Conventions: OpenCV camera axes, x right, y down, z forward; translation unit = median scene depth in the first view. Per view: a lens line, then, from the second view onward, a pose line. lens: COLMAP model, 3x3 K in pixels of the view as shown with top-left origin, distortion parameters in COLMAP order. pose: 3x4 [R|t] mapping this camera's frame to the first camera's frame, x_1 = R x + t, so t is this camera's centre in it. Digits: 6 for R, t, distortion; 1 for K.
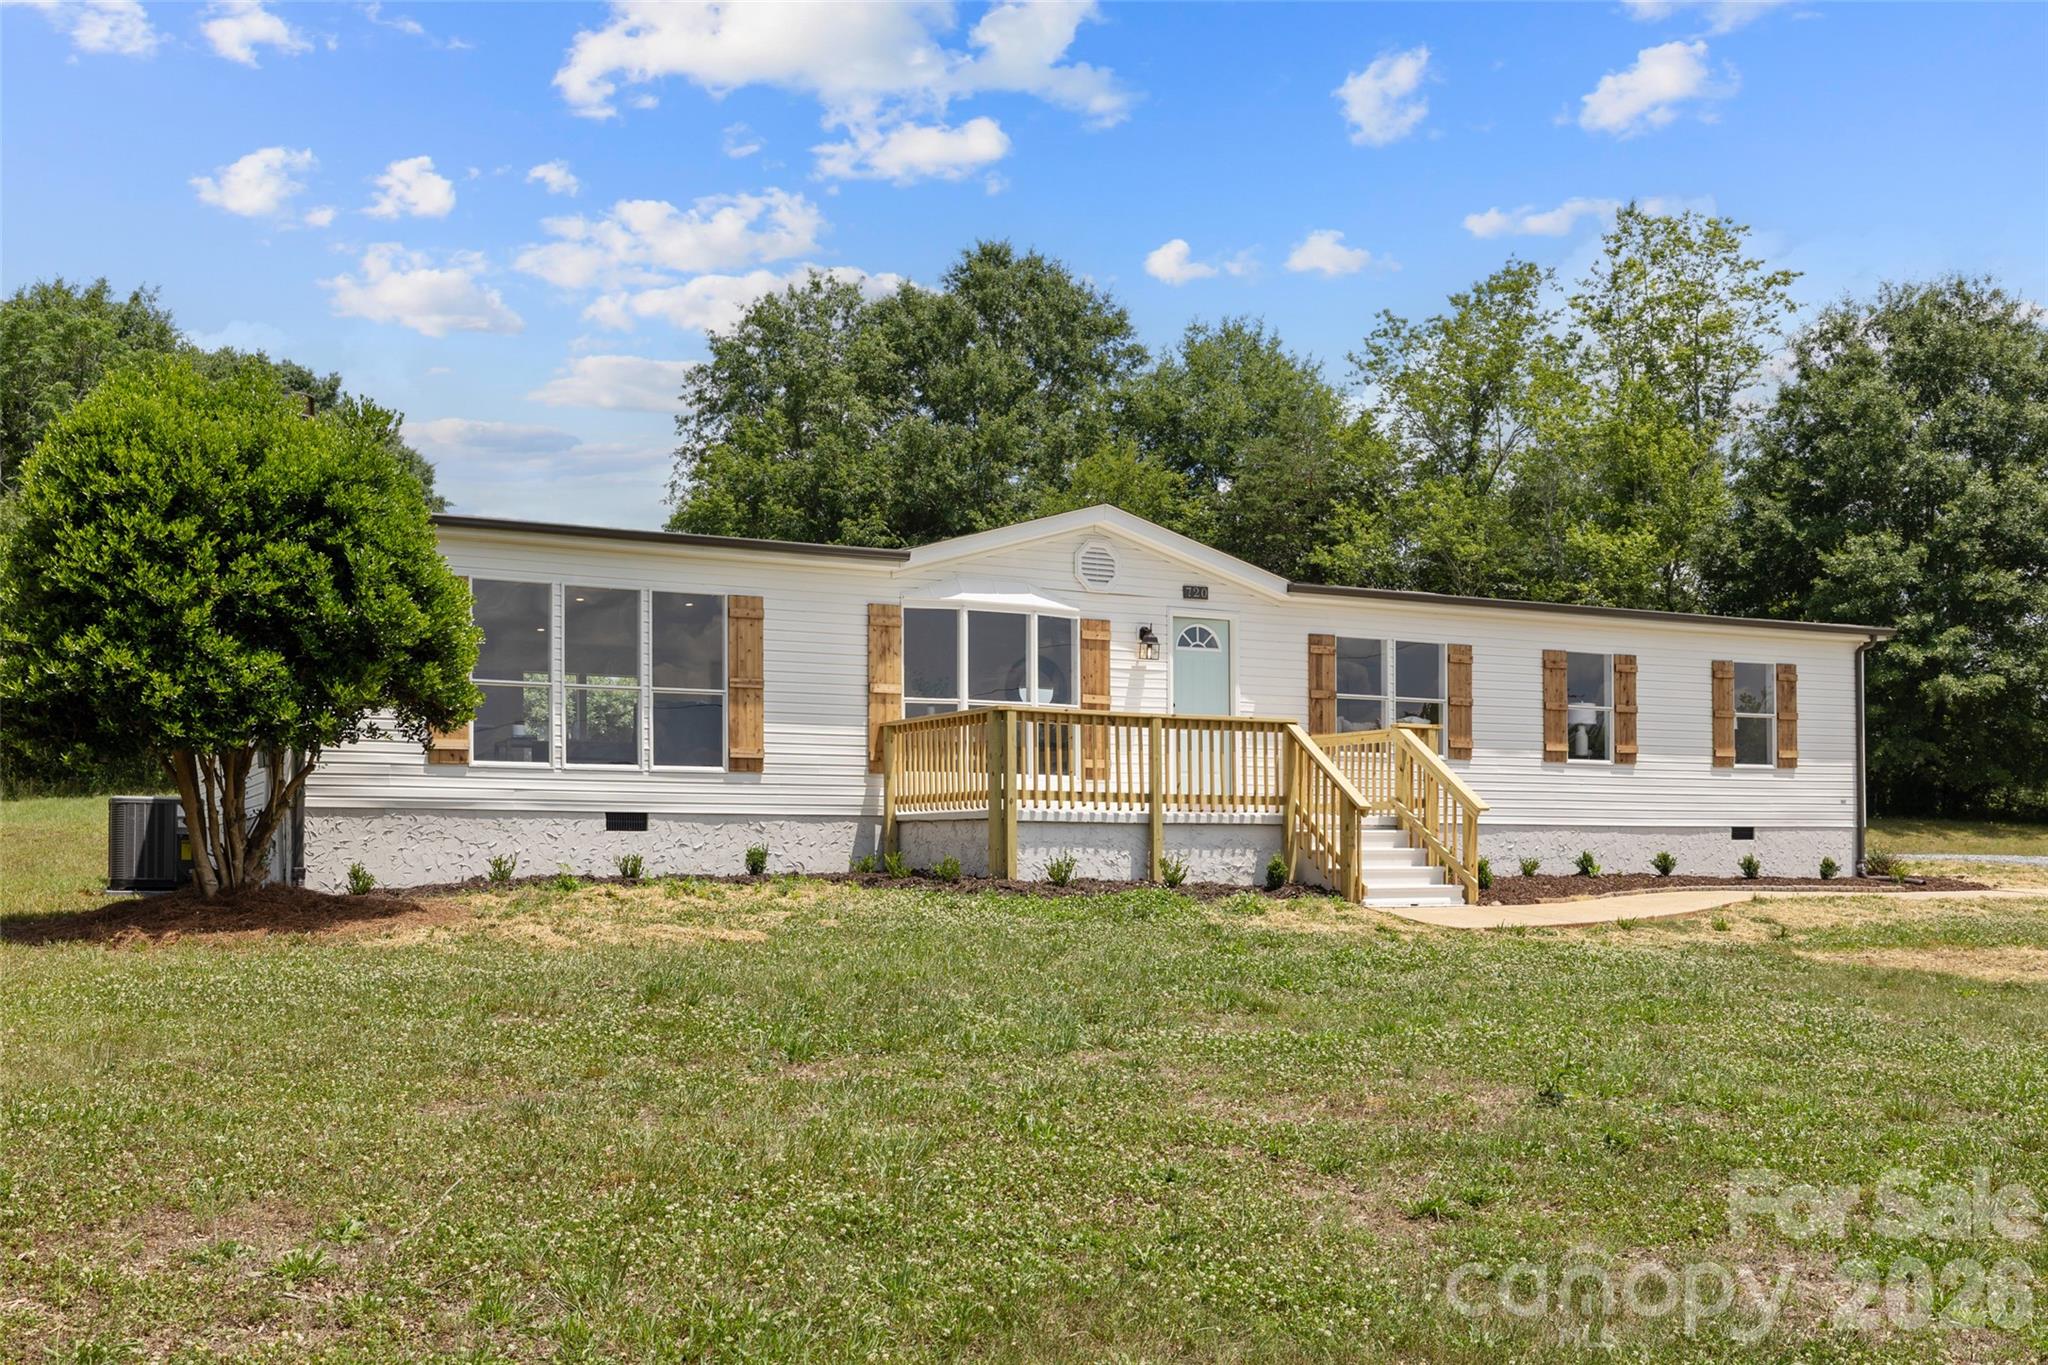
lens RADIAL K [[2014.2, 0, 1079.7], [0, 2014.2, 689.1], [0, 0, 1]] dist [0.001469, 0.000211]
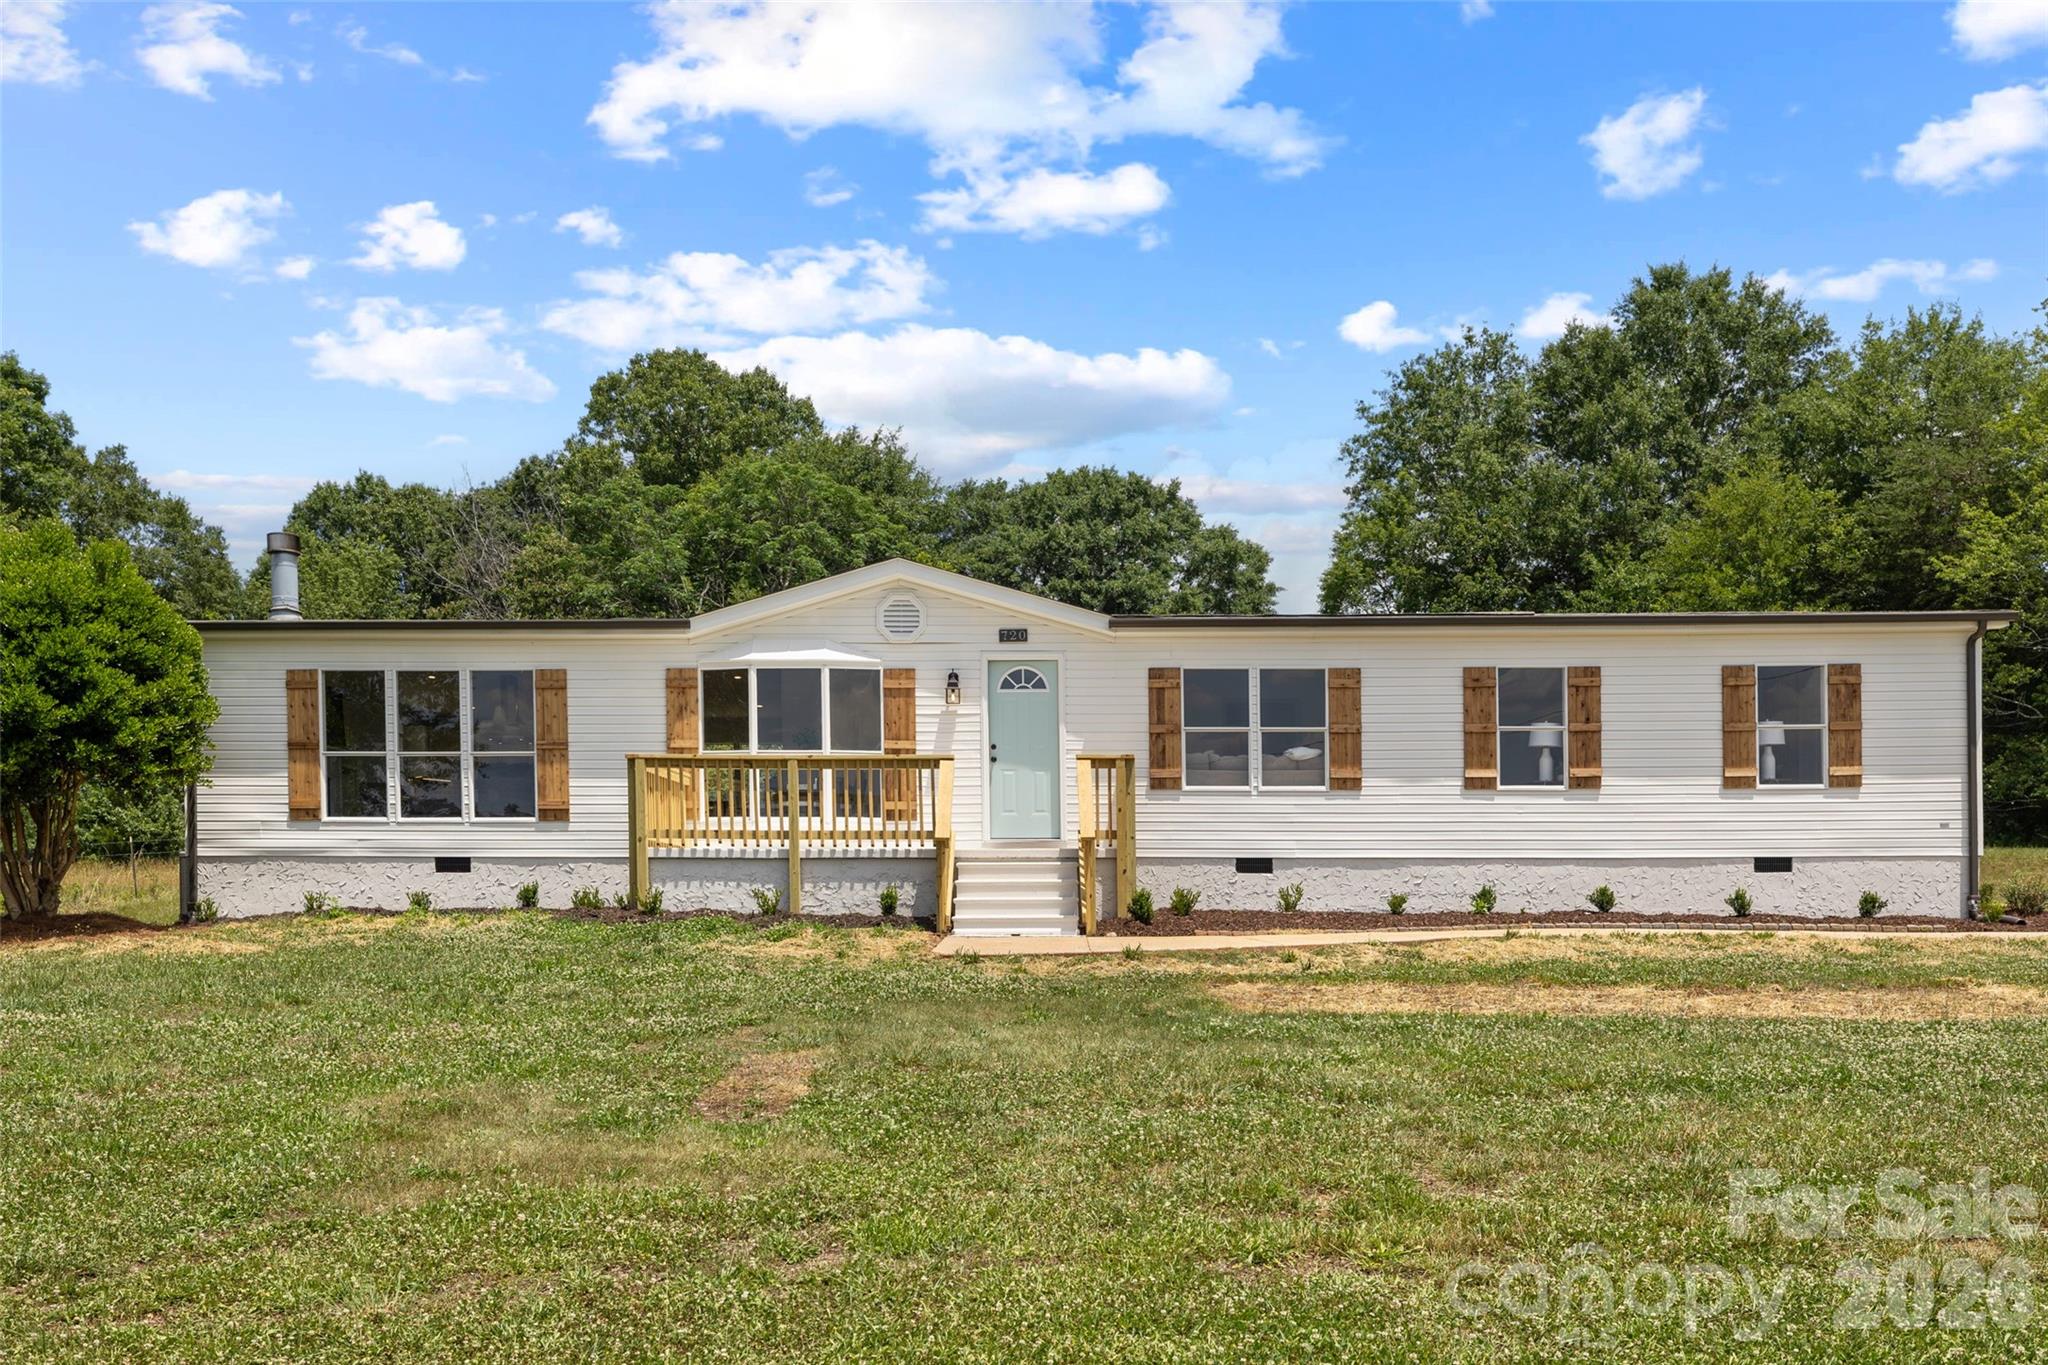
lens RADIAL K [[1953.1, 0, 1024.2], [0, 1953.1, 858.2], [0, 0, 1]] dist [0.006370, 0.005357]
pose [[0.862845, -0.017386, -0.505170, 0.580829], [0.043003, 0.998310, 0.039093, 0.027390], [0.503636, -0.055455, 0.862134, 0.147329]]
